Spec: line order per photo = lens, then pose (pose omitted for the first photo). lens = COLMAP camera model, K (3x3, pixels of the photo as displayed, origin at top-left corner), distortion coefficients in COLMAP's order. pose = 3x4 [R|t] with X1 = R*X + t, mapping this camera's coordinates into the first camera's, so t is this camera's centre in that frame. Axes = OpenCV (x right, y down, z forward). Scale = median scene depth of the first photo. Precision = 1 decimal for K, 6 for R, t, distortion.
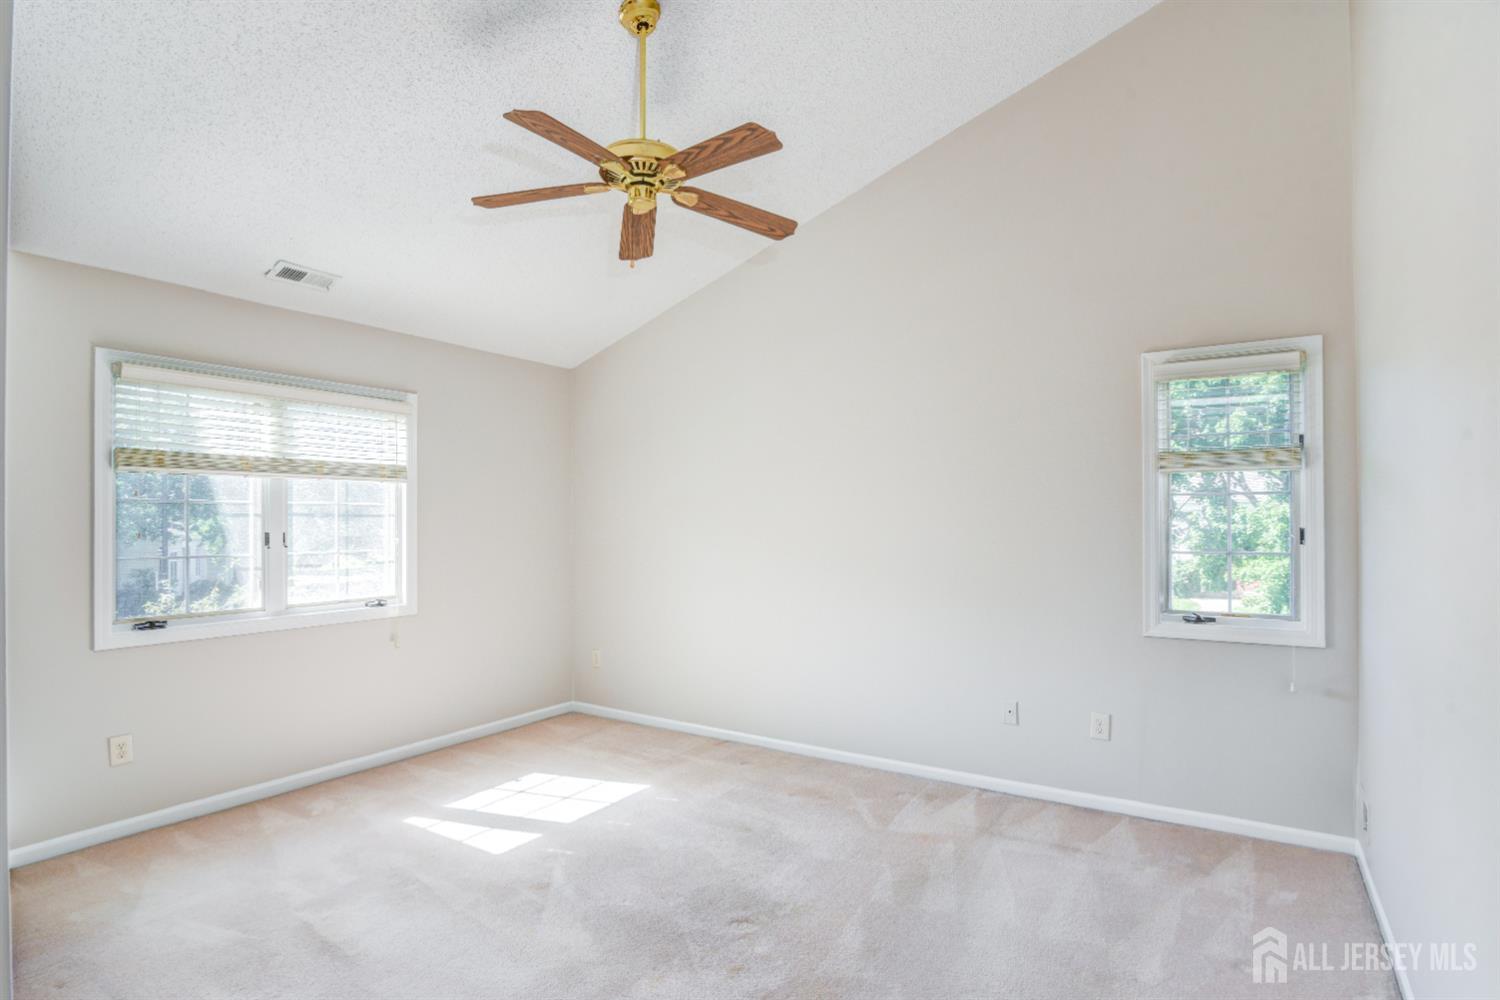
lens RADIAL K [[744.6, 0, 757.3], [0, 744.6, 513.2], [0, 0, 1]] dist [-0.001803, -0.000309]
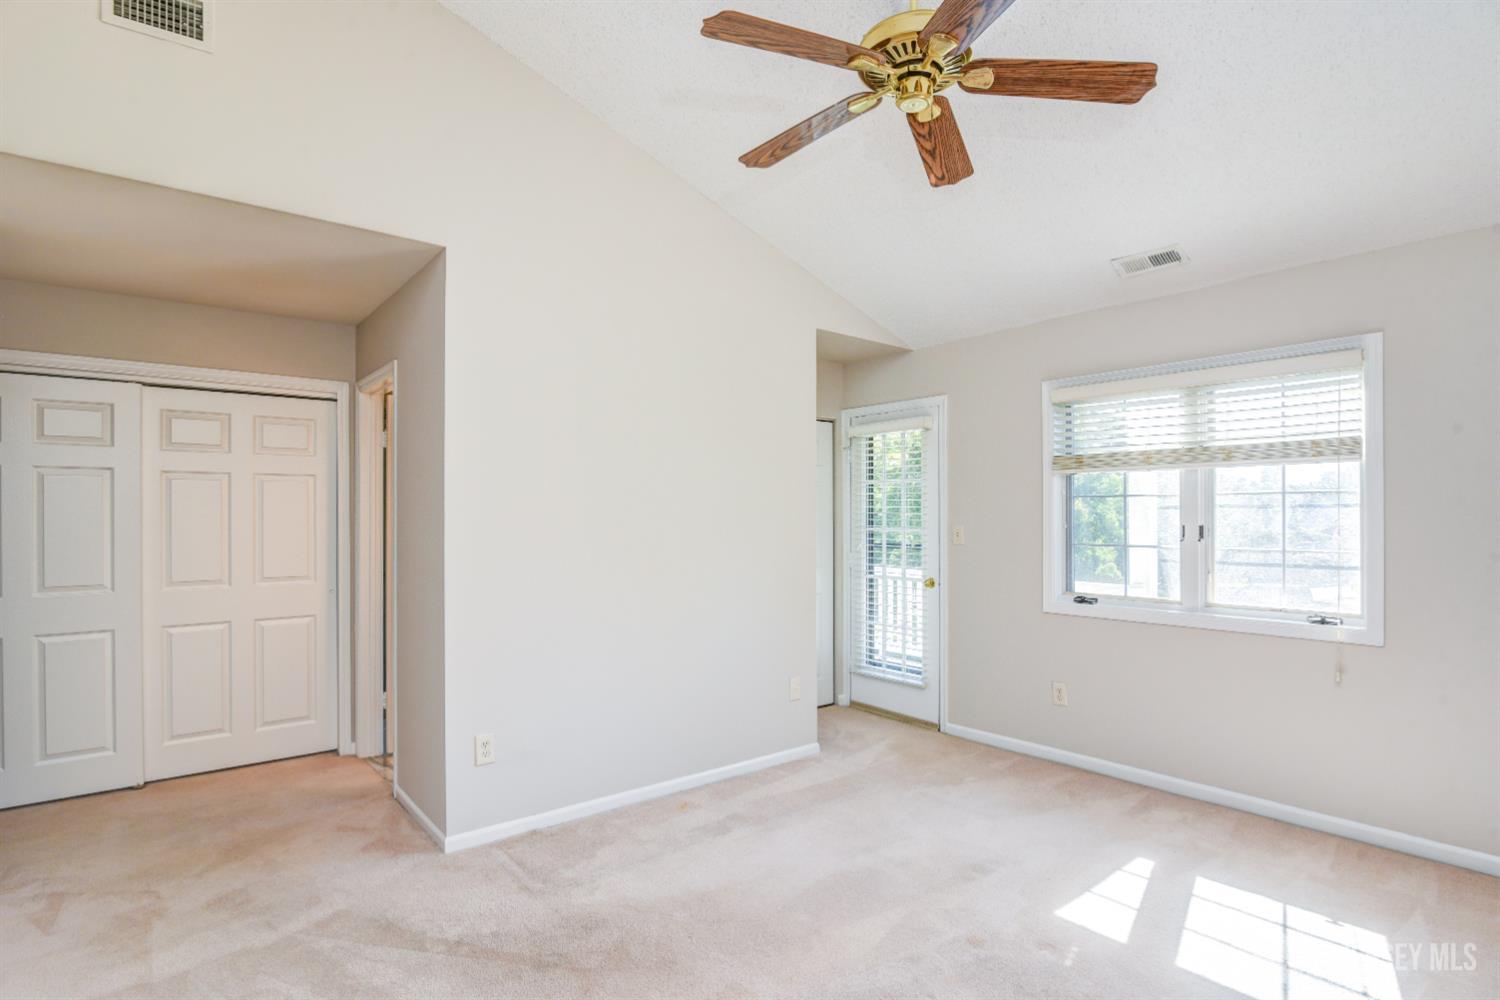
lens RADIAL K [[744.6, 0, 757.3], [0, 744.6, 513.2], [0, 0, 1]] dist [-0.001803, -0.000309]
pose [[-0.261778, 0.001120, -0.965127, 0.426792], [0.012612, 0.999918, -0.002261, 0.005392], [0.965046, -0.012764, -0.261771, 0.708419]]
